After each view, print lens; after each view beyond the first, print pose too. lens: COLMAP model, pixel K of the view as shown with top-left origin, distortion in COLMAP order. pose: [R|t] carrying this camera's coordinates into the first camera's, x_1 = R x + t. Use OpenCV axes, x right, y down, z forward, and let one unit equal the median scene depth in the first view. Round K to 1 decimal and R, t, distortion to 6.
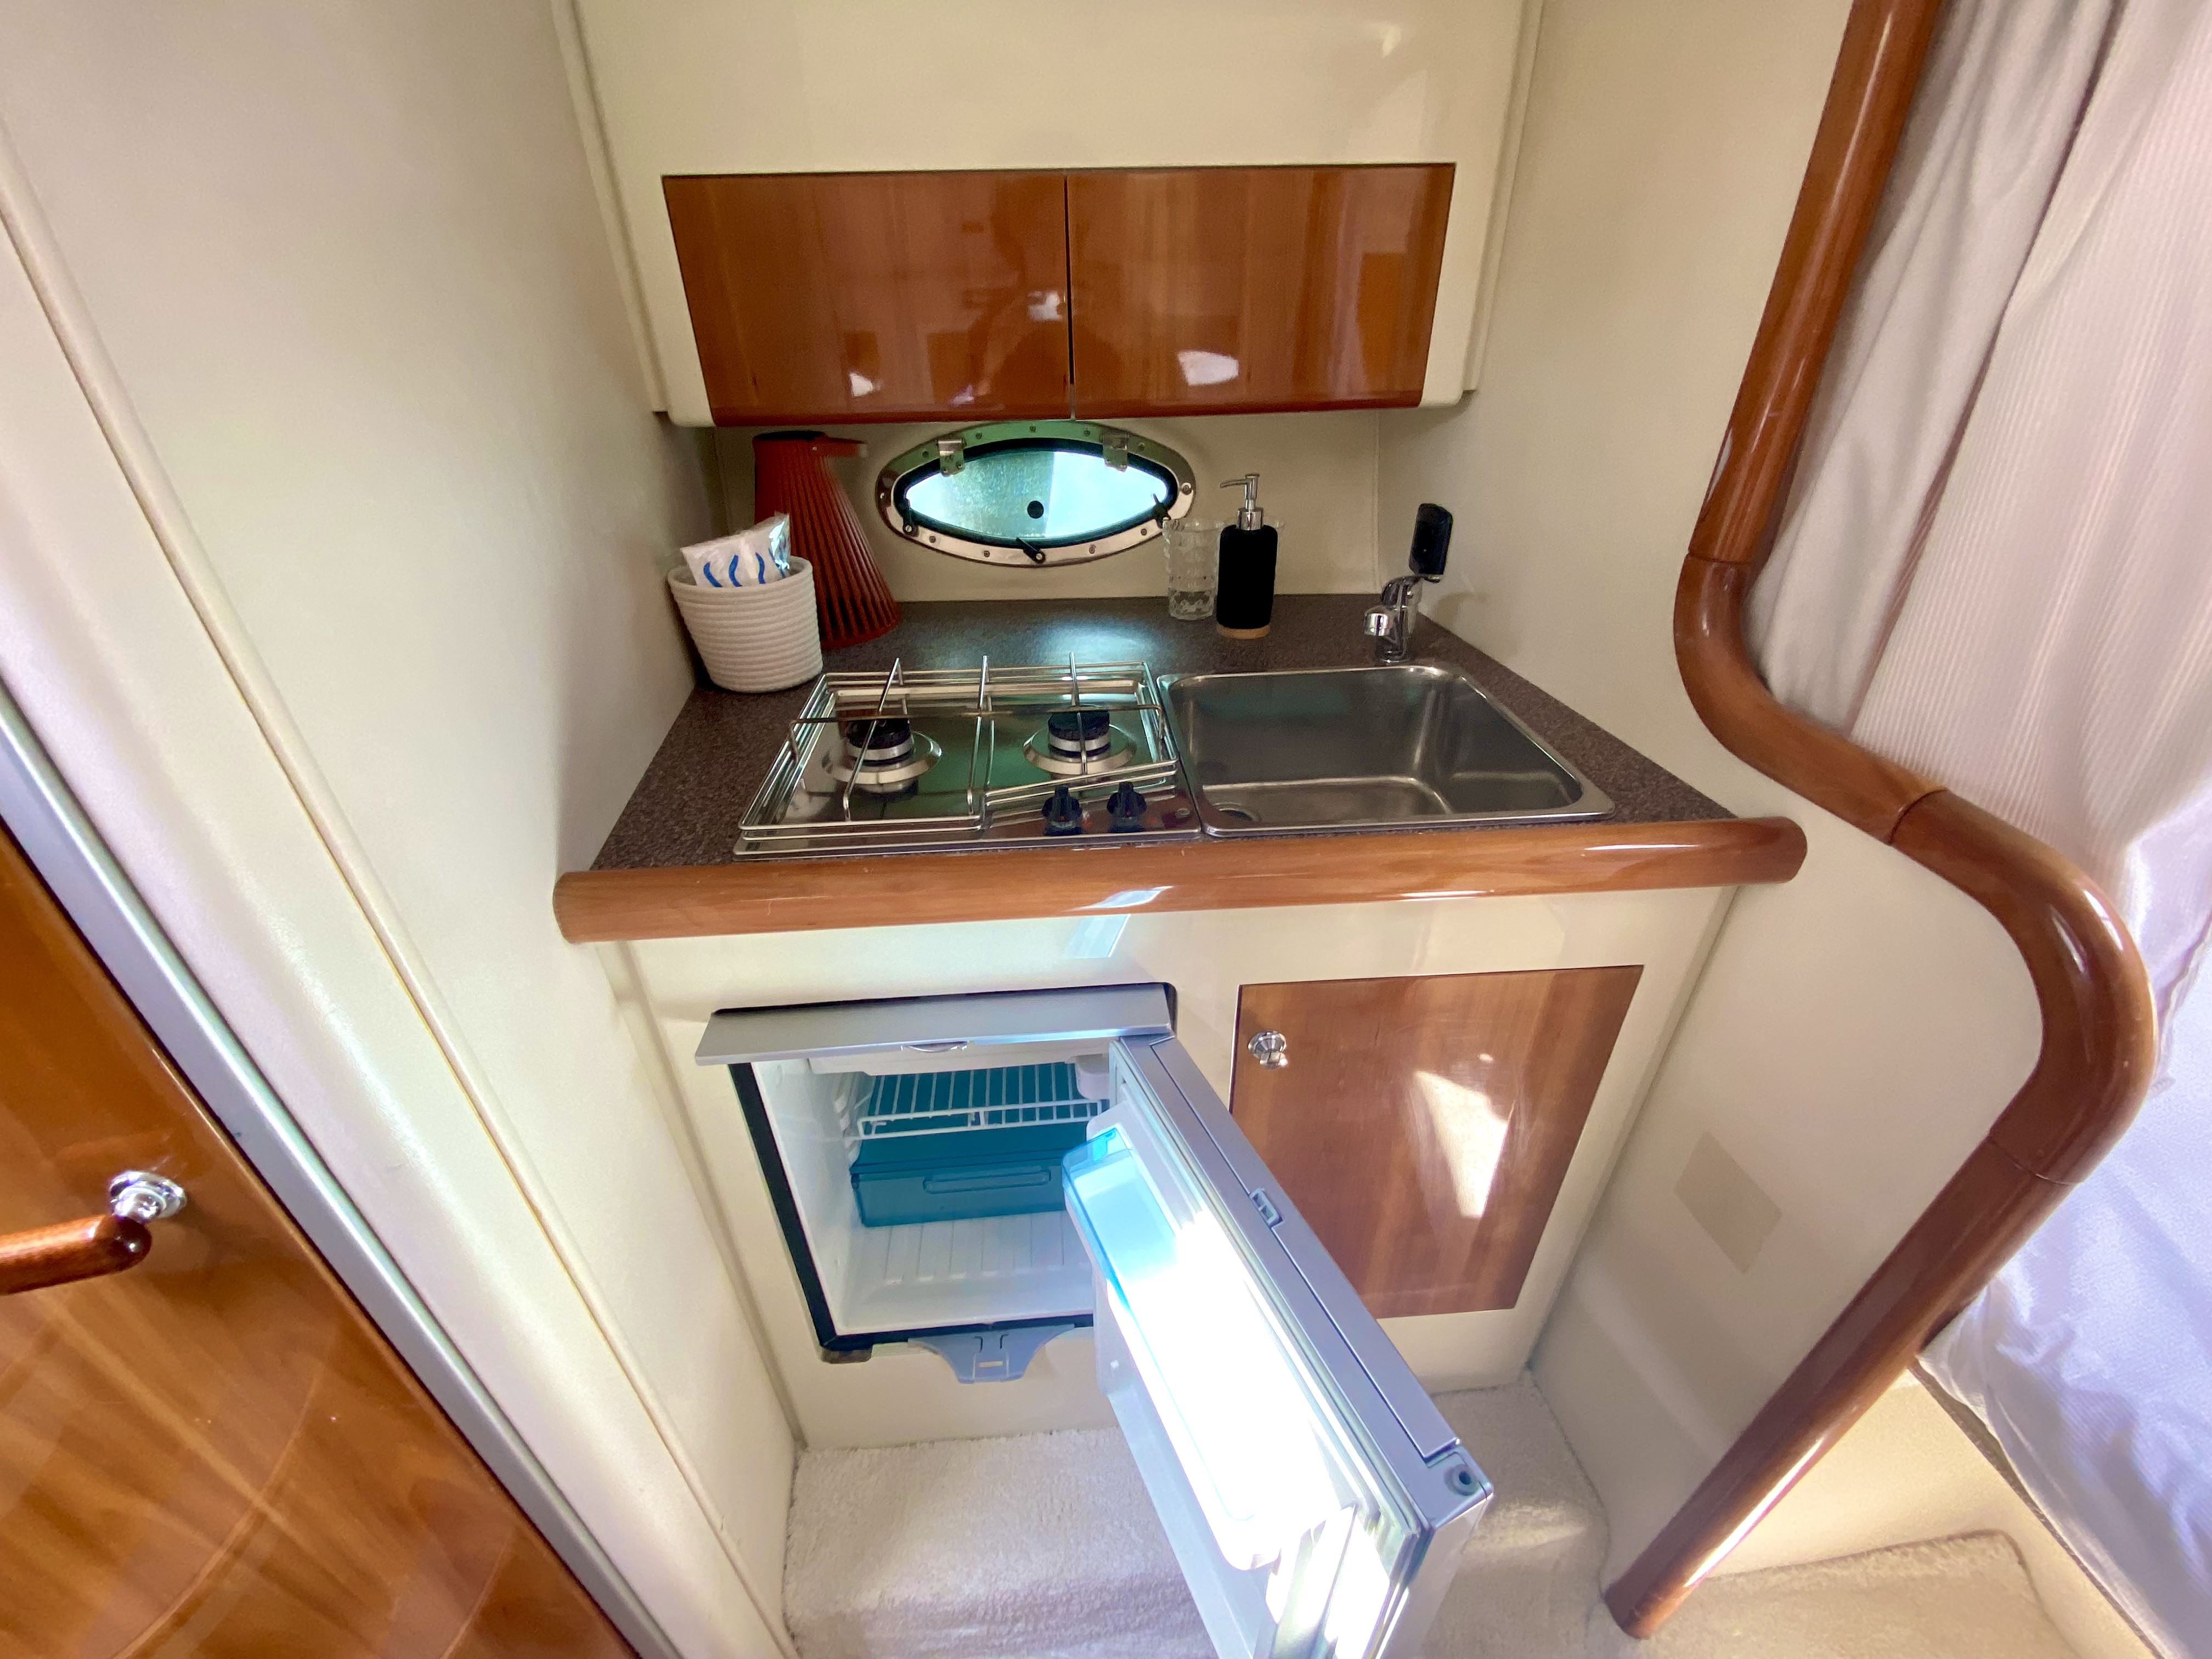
lens RADIAL K [[908.7, 0, 1108.5], [0, 908.7, 860.1], [0, 0, 1]] dist [0.001144, -0.009385]
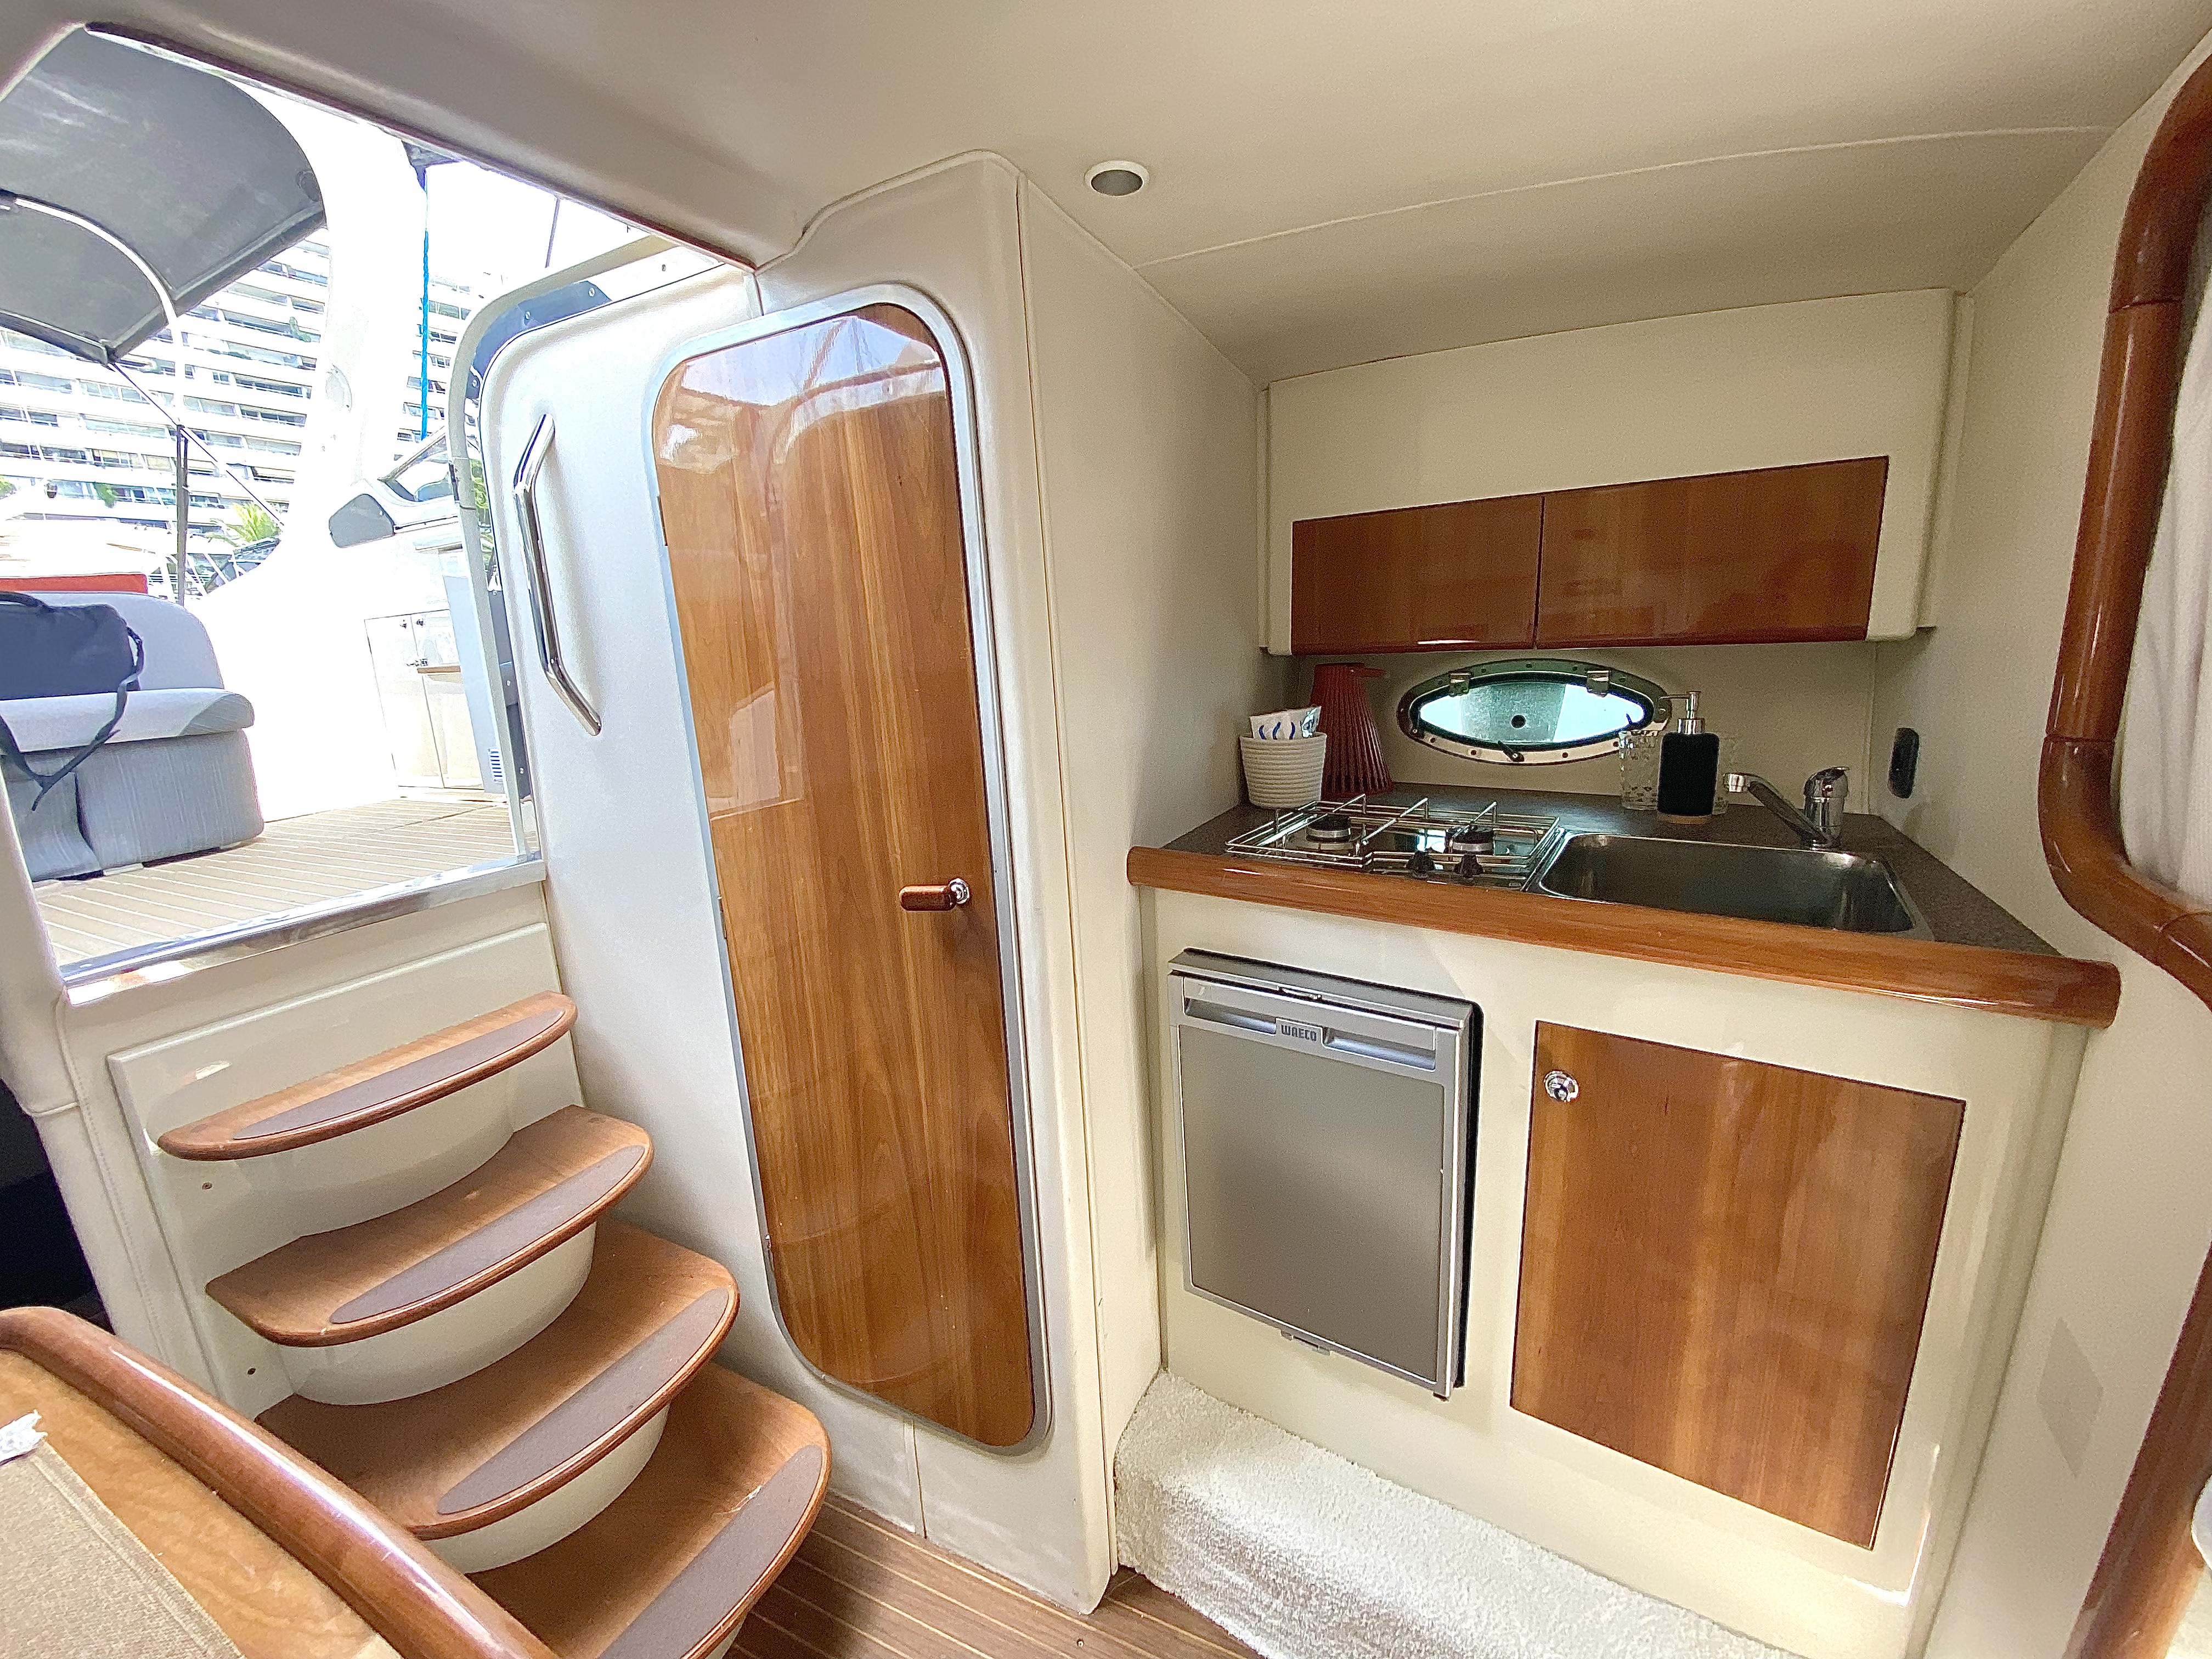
lens RADIAL K [[908.7, 0, 1099.5], [0, 908.7, 837.2], [0, 0, 1]] dist [0.001144, -0.009385]
pose [[0.793283, 0.114625, -0.597966, 0.281046], [-0.290635, 0.934292, -0.206471, 0.243156], [0.535008, 0.337580, 0.774472, -0.306785]]
